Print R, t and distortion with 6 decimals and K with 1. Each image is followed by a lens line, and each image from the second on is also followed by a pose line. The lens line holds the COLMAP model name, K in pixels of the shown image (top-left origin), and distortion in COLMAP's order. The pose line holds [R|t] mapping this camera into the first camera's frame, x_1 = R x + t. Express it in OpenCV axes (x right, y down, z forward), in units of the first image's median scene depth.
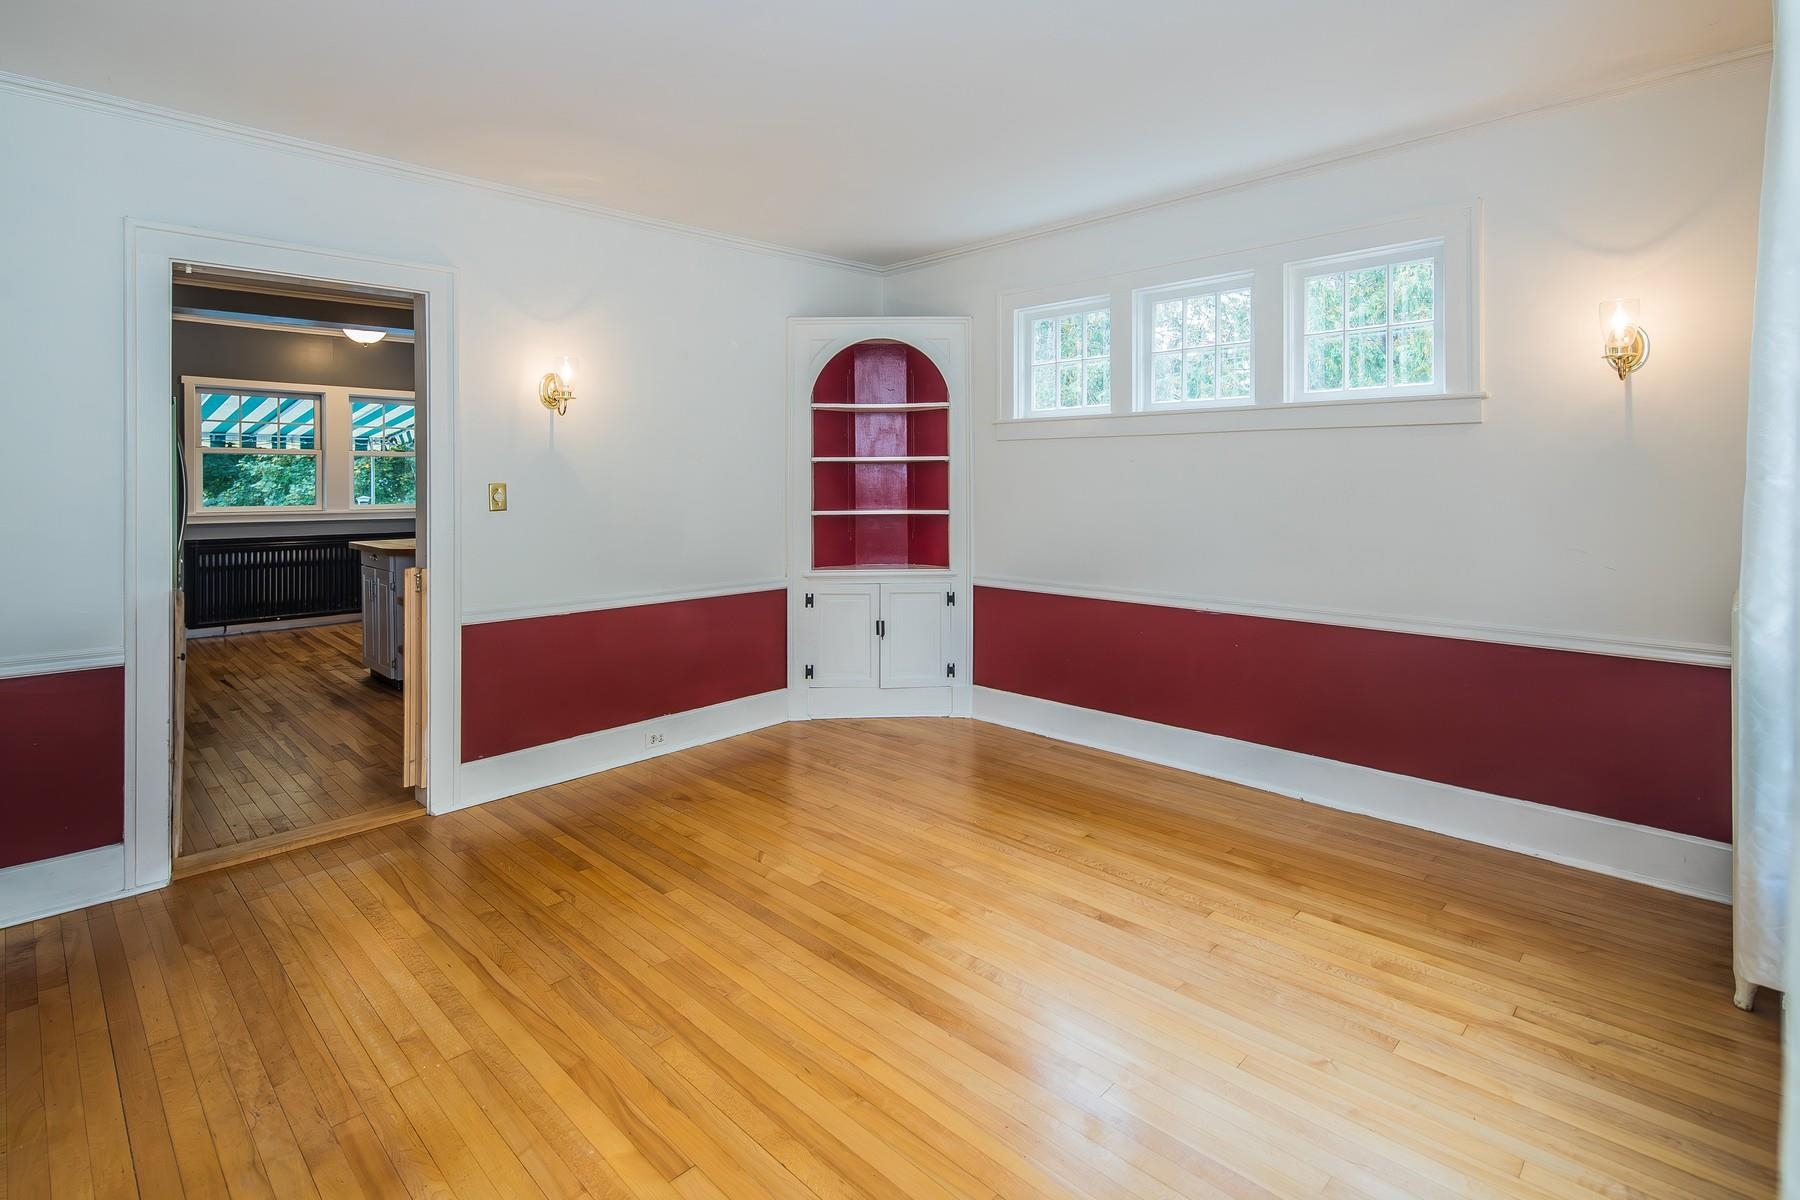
lens RADIAL K [[879.7, 0, 898.8], [0, 879.7, 480.6], [0, 0, 1]] dist [-0.000155, -0.000209]
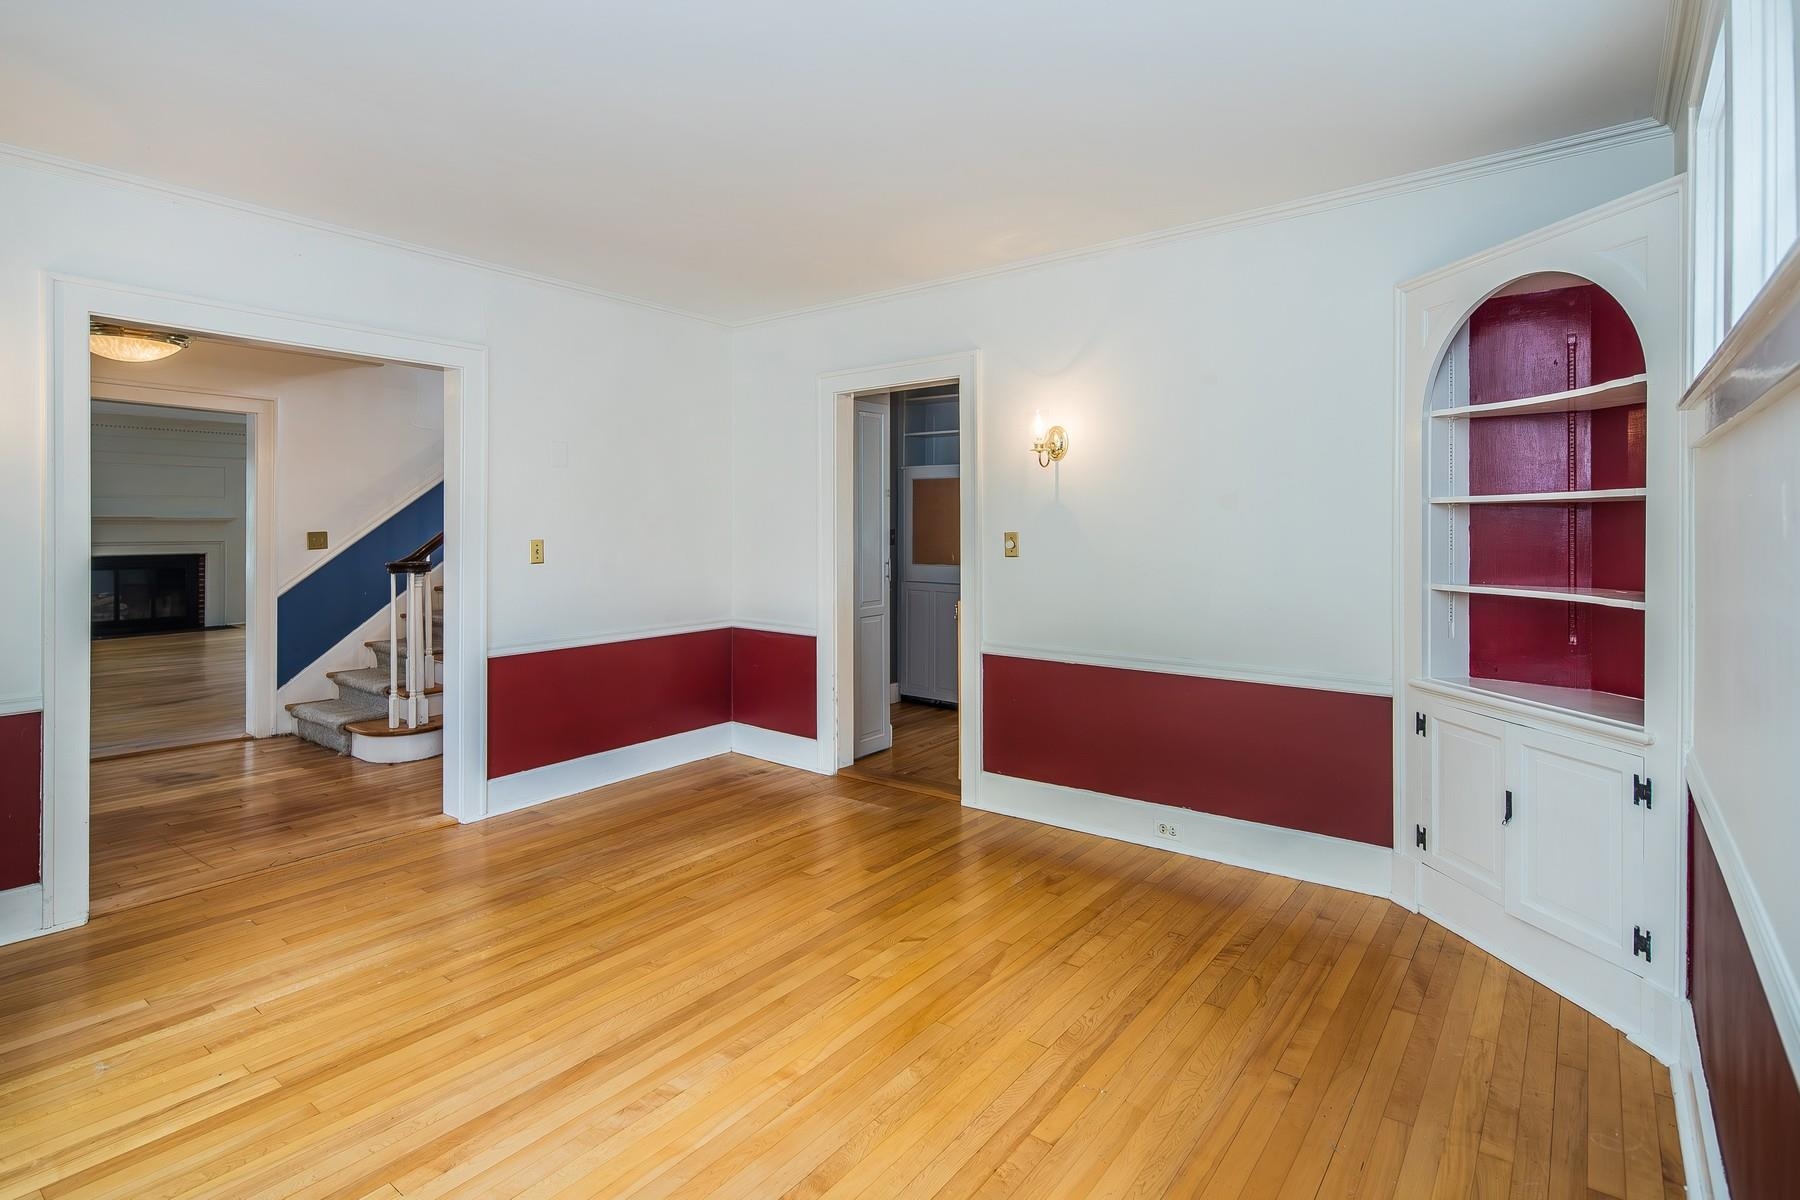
lens RADIAL K [[883.8, 0, 900.9], [0, 883.8, 517.1], [0, 0, 1]] dist [-0.001921, -0.000447]
pose [[0.116897, -0.000901, -0.993144, 0.735093], [-0.002092, 0.999997, -0.001154, -0.015924], [0.993142, 0.002212, 0.116895, 0.844150]]
